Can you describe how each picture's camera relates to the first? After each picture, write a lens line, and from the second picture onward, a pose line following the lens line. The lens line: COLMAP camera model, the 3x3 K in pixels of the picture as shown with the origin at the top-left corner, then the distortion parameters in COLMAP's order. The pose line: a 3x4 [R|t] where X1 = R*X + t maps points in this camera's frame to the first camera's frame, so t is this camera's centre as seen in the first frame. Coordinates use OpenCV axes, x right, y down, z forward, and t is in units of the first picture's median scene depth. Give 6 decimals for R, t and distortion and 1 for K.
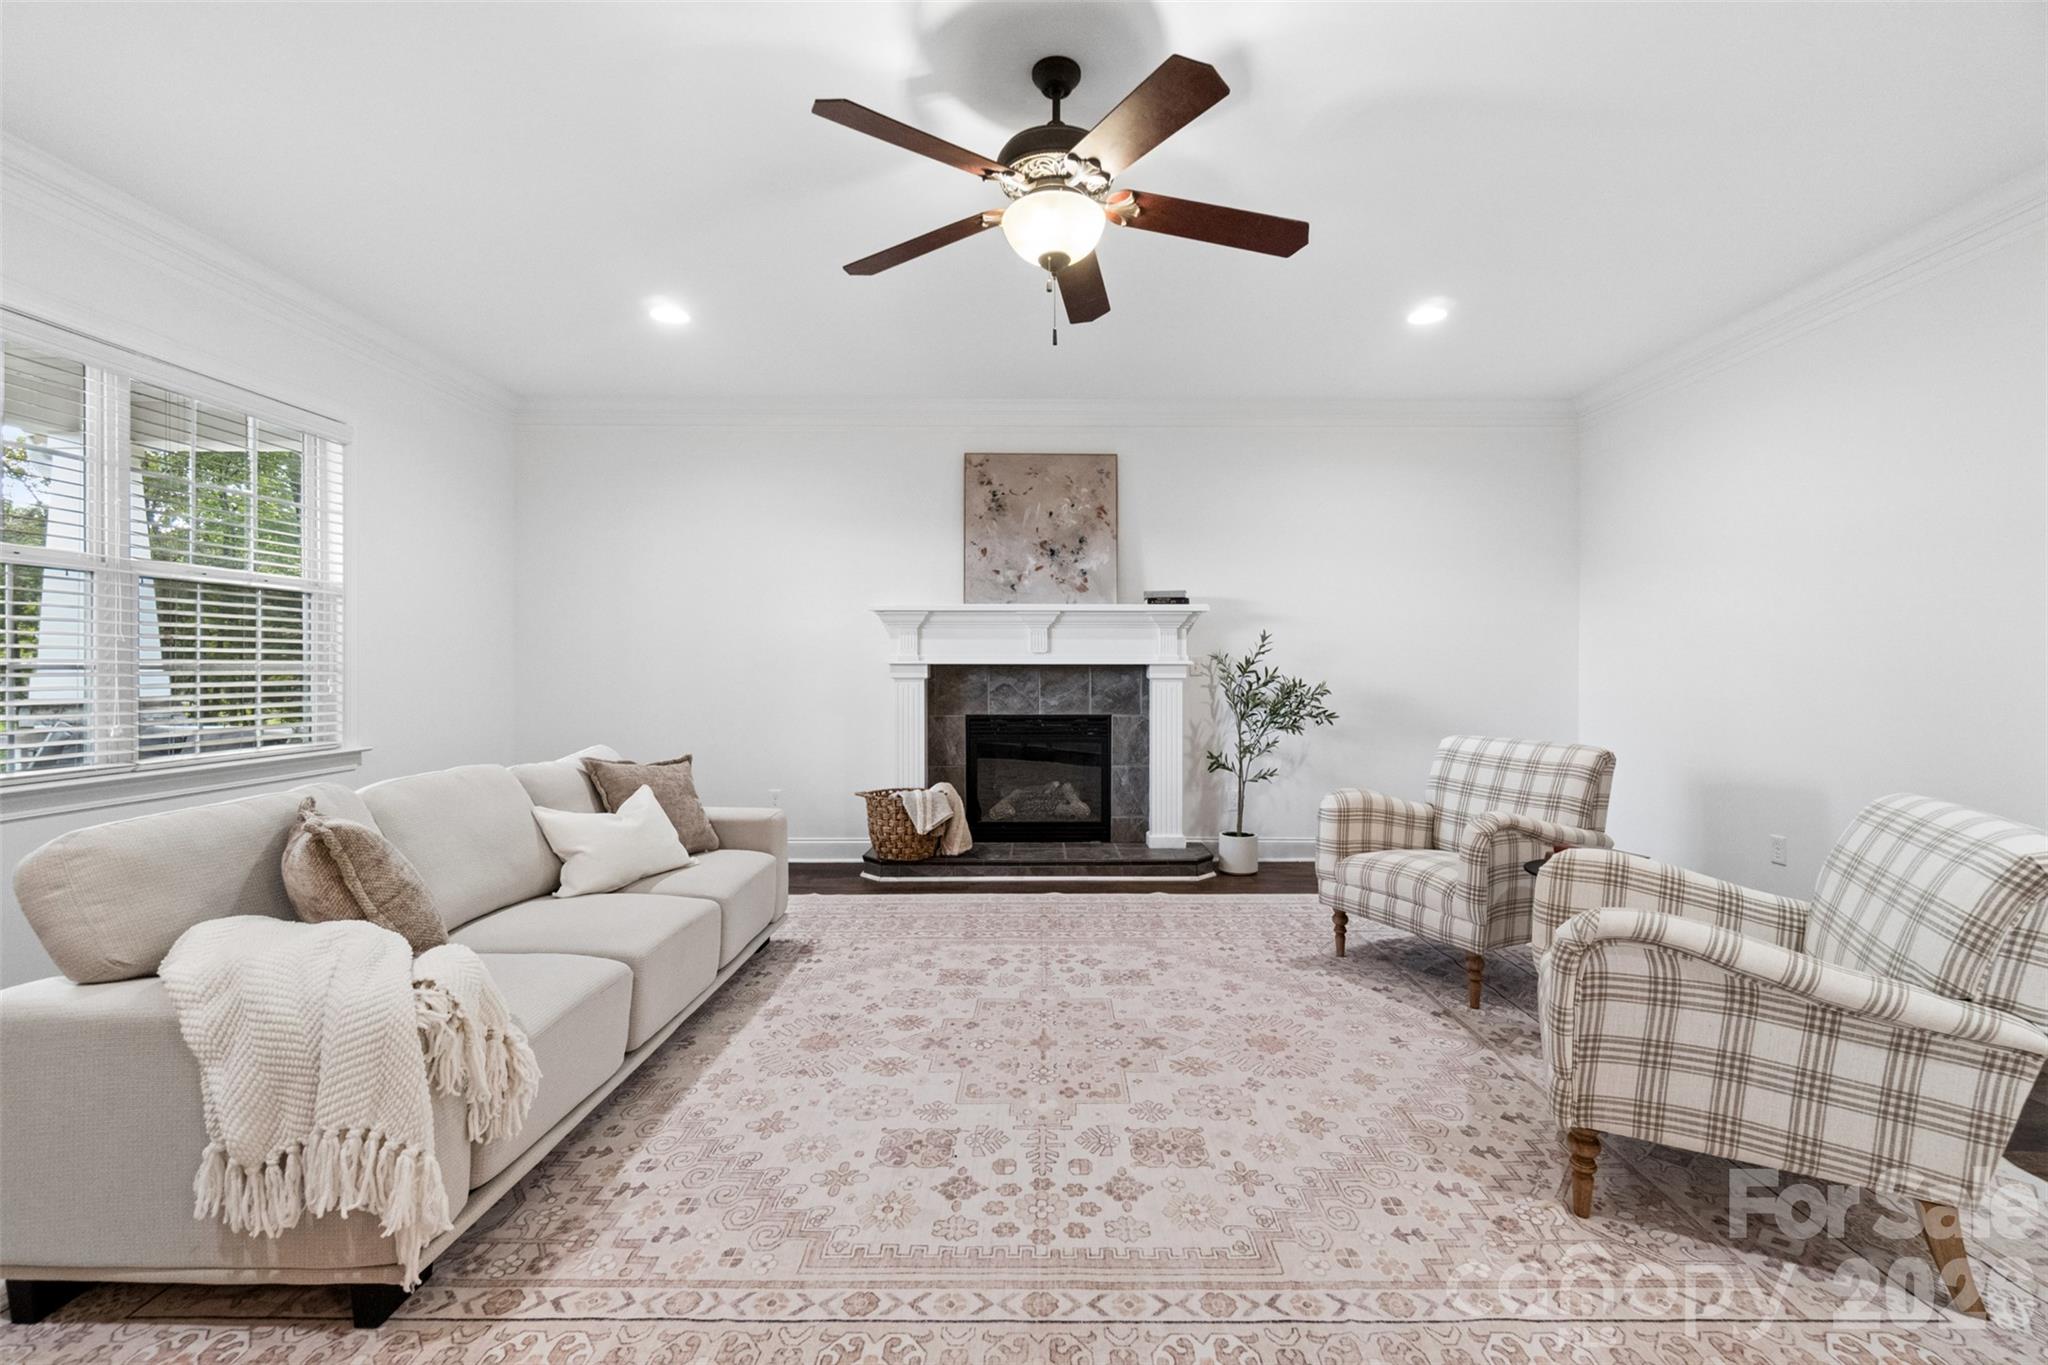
lens RADIAL K [[889.4, 0, 1022.9], [0, 889.4, 664.1], [0, 0, 1]] dist [0.001208, 0.000572]
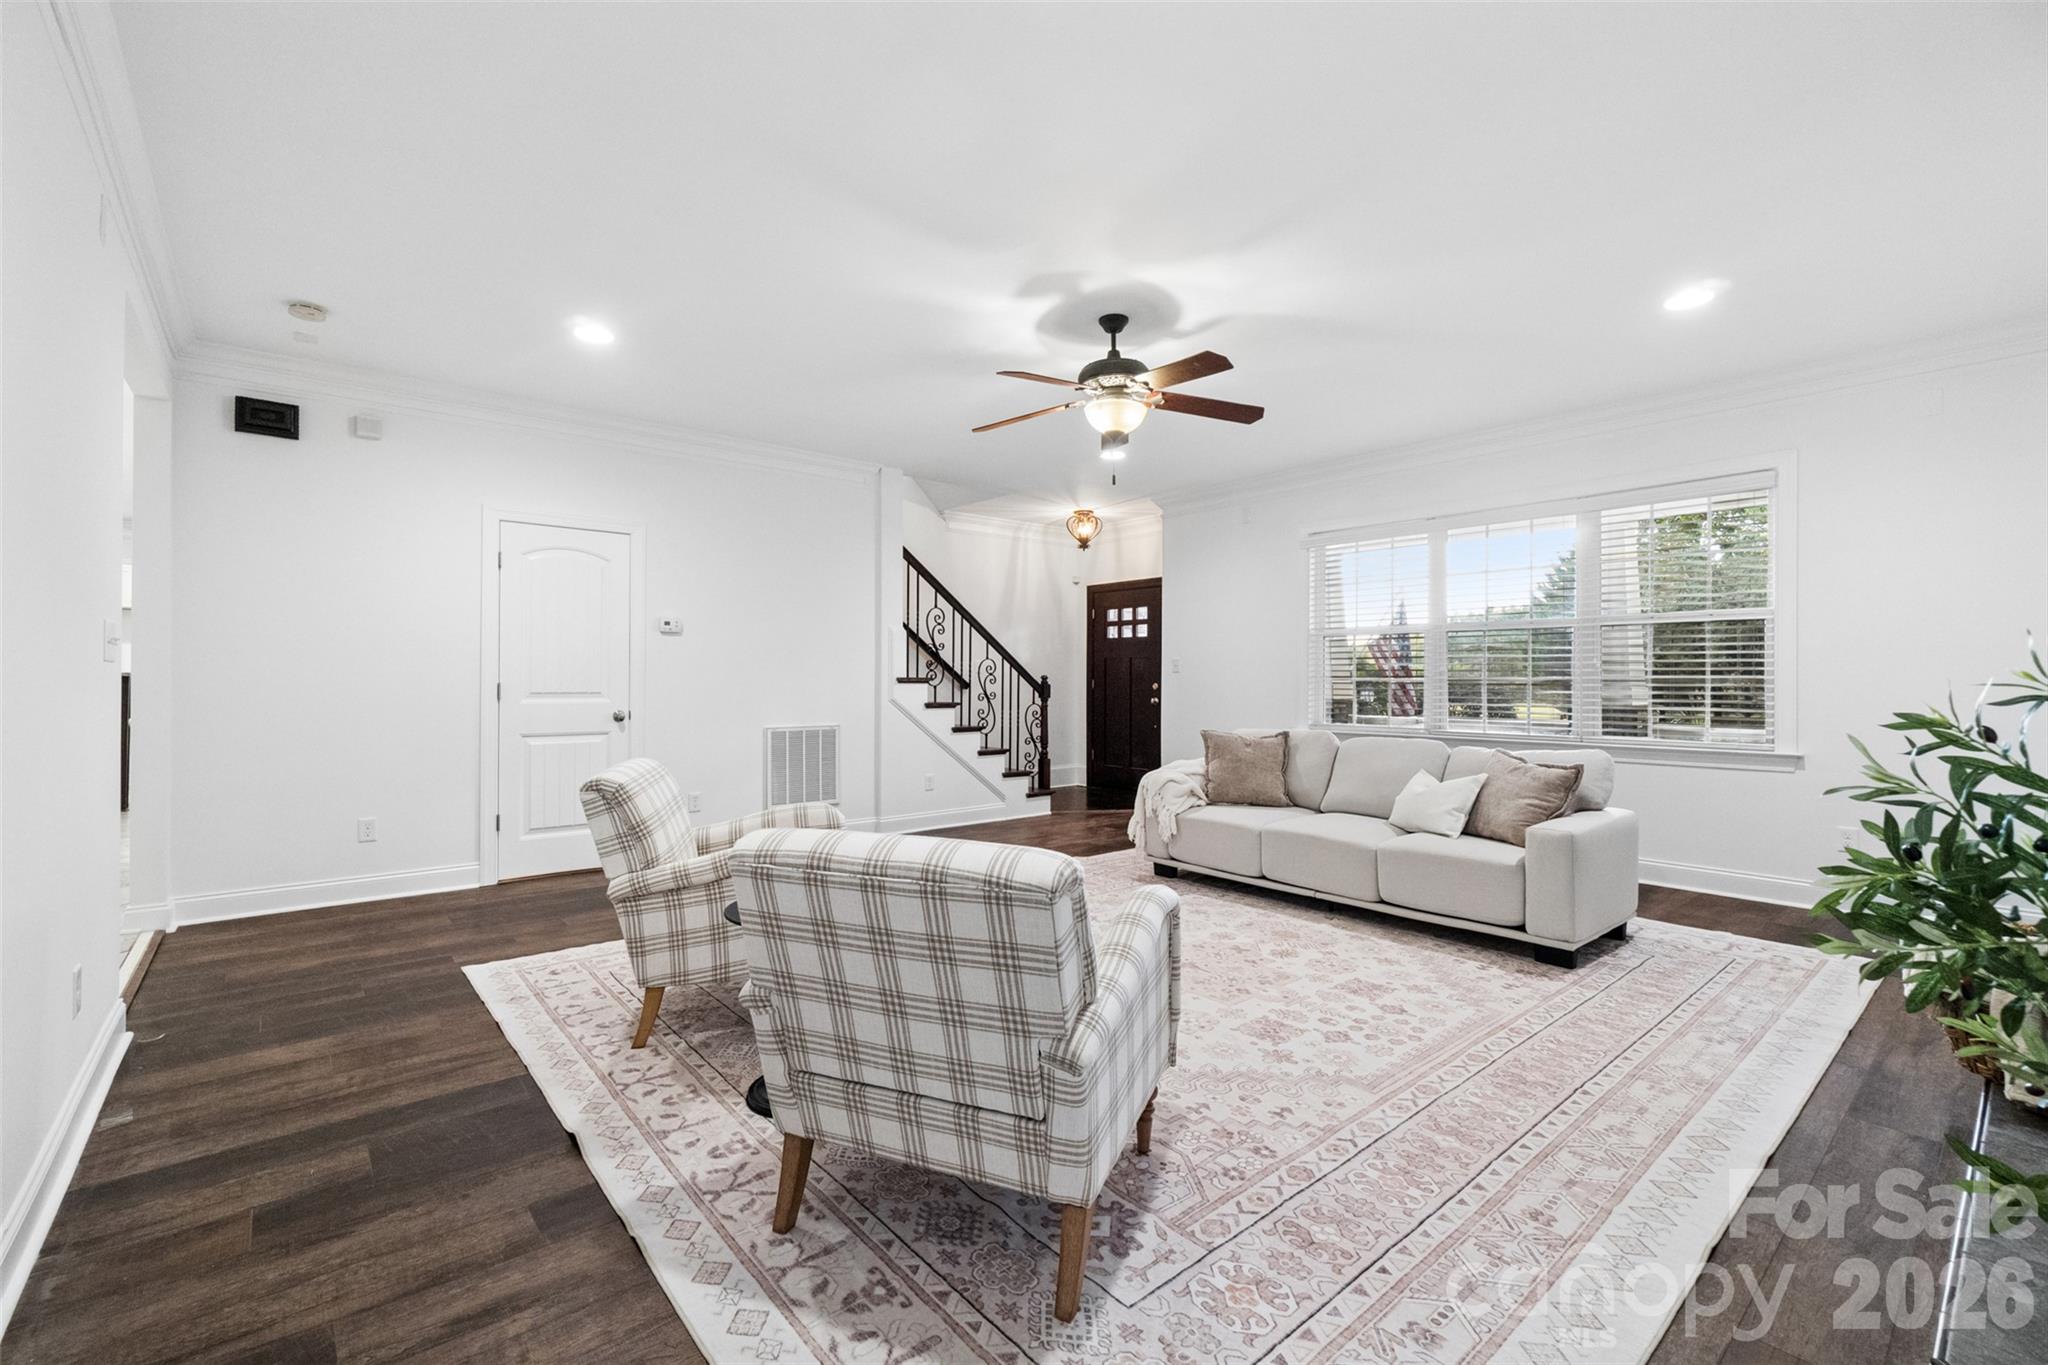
lens RADIAL K [[889.4, 0, 1022.9], [0, 889.4, 664.1], [0, 0, 1]] dist [0.001208, 0.000572]
pose [[-0.761776, -0.016811, -0.647623, 0.833151], [0.002778, 0.999569, -0.029215, 0.014459], [0.647835, -0.024055, -0.761401, 1.442808]]
